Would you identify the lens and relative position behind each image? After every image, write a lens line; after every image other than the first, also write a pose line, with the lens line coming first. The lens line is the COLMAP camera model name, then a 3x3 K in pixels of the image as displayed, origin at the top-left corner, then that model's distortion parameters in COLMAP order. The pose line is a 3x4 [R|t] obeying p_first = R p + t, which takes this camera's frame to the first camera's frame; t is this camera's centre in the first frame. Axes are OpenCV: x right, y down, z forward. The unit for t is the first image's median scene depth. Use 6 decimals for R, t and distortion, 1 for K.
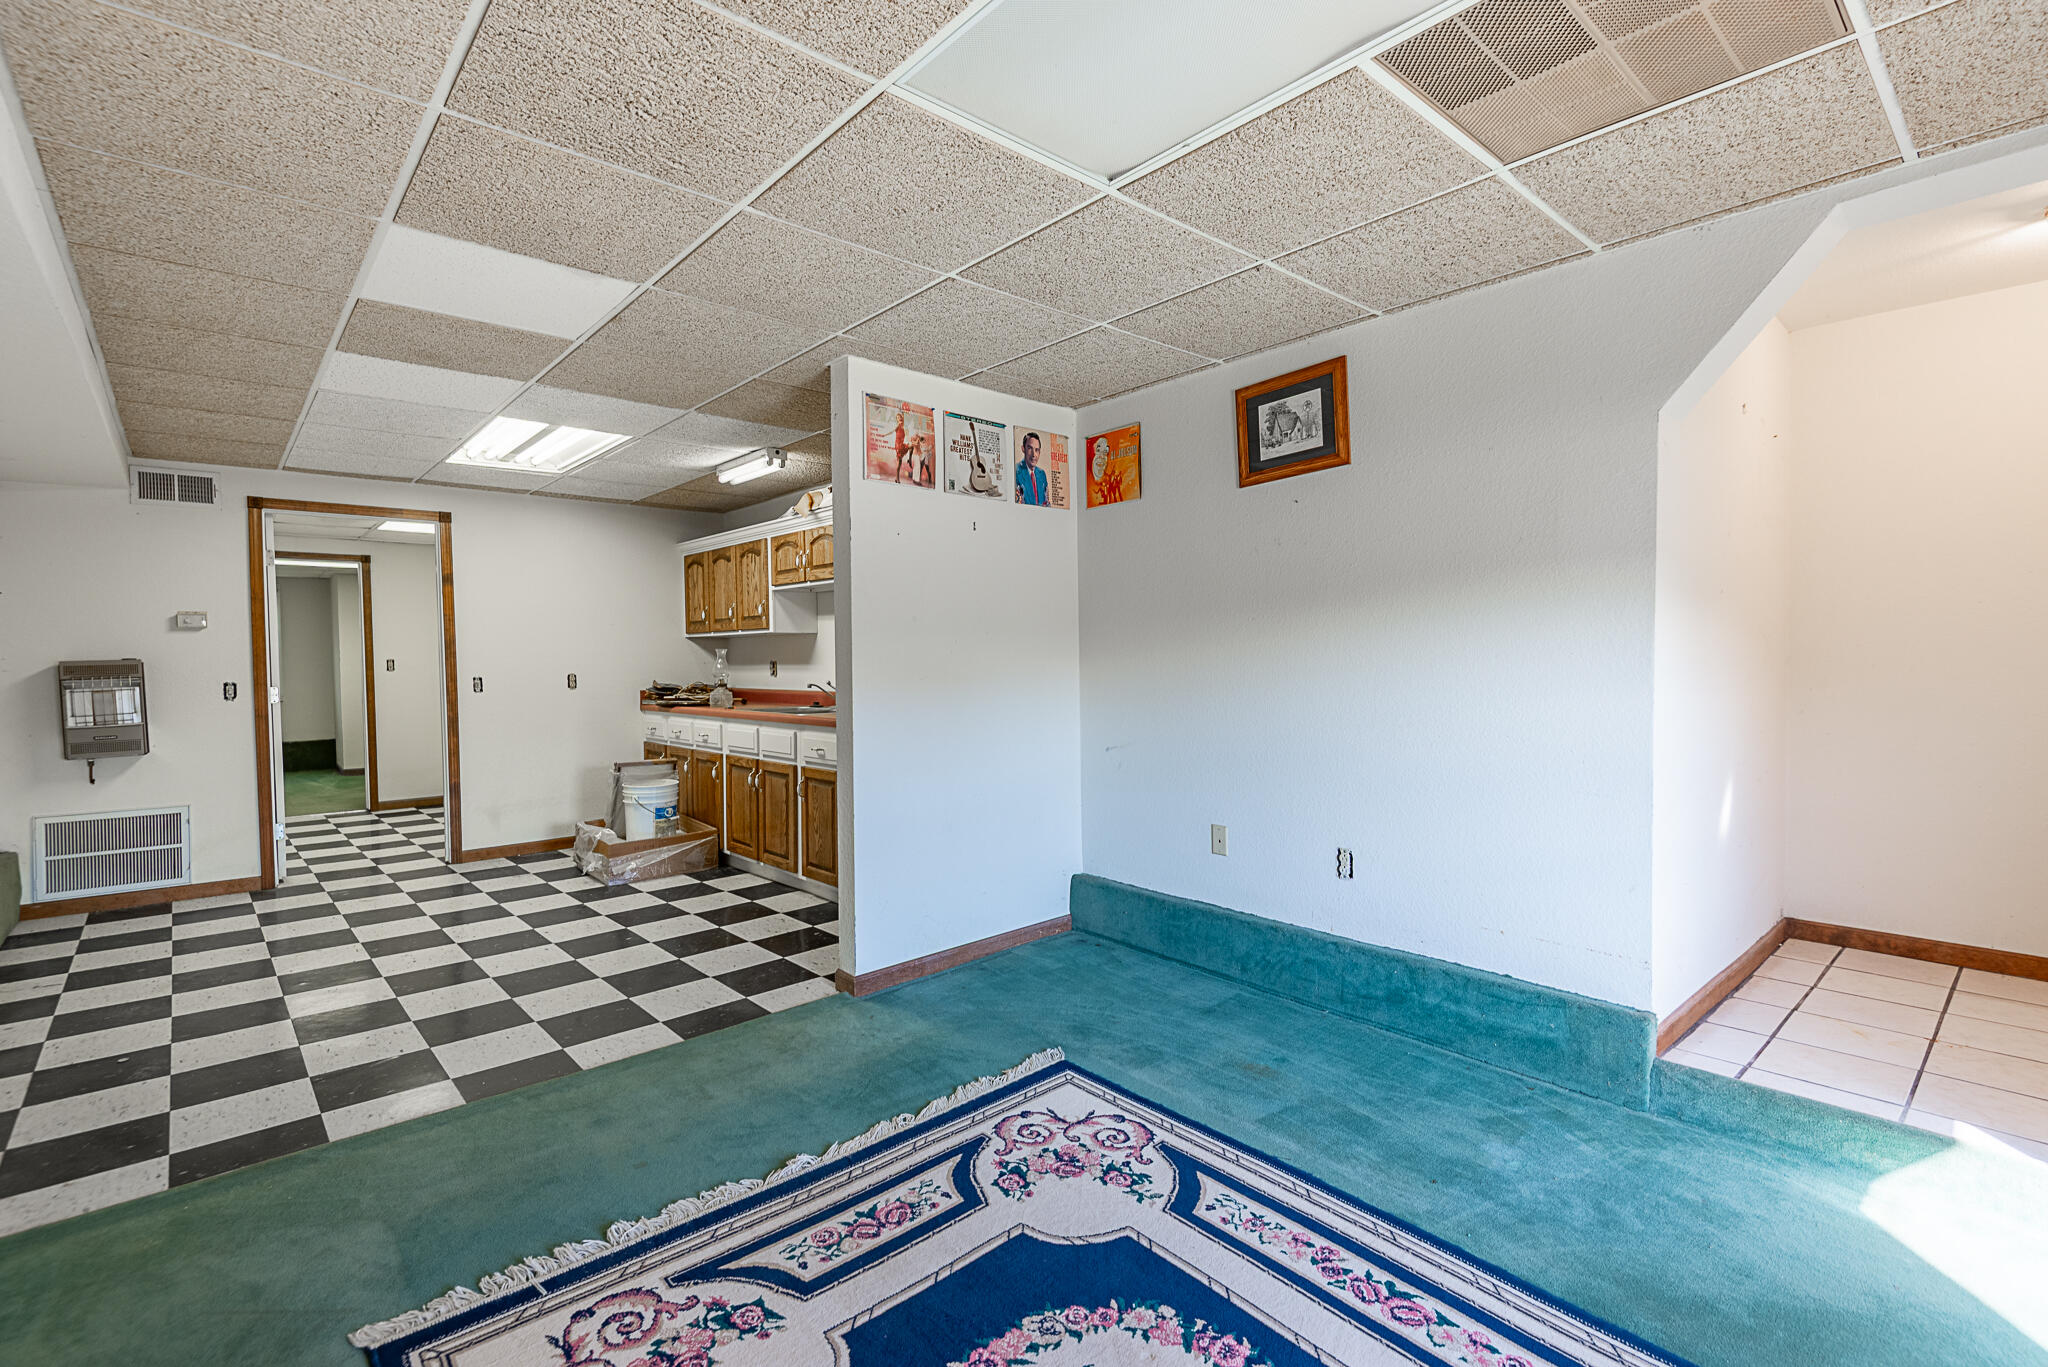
lens RADIAL K [[931.3, 0, 1026.4], [0, 931.3, 677.1], [0, 0, 1]] dist [0.004088, -0.000869]
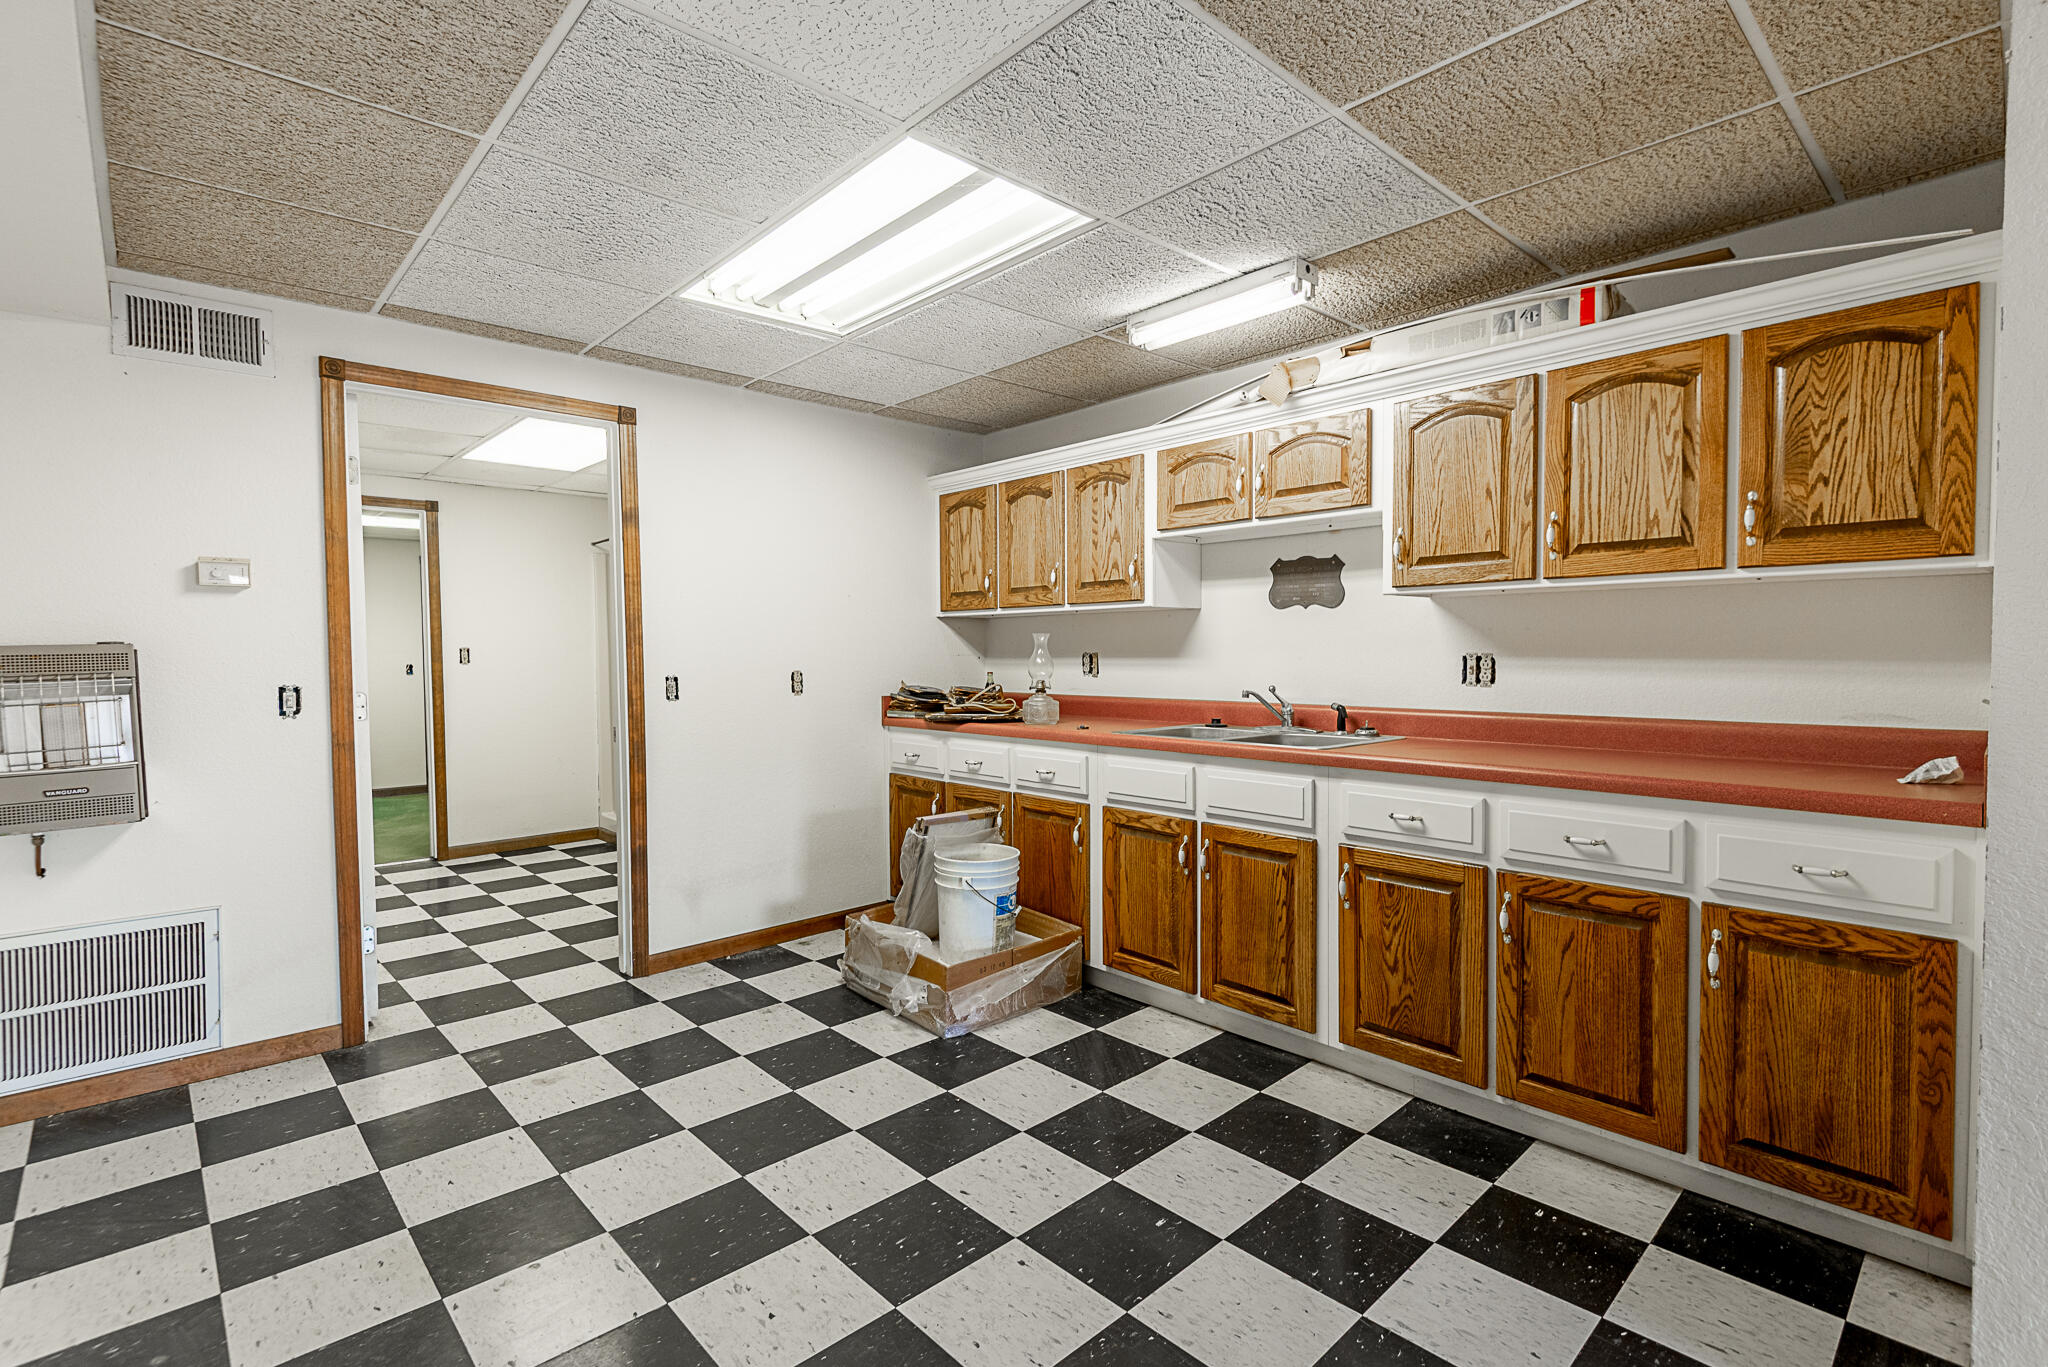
lens RADIAL K [[931.3, 0, 1020.7], [0, 931.3, 675.6], [0, 0, 1]] dist [0.004088, -0.000869]
pose [[0.999967, 0.004239, 0.006942, -0.401329], [-0.004279, 0.999974, 0.005827, -0.005492], [-0.006917, -0.005856, 0.999959, 0.418185]]
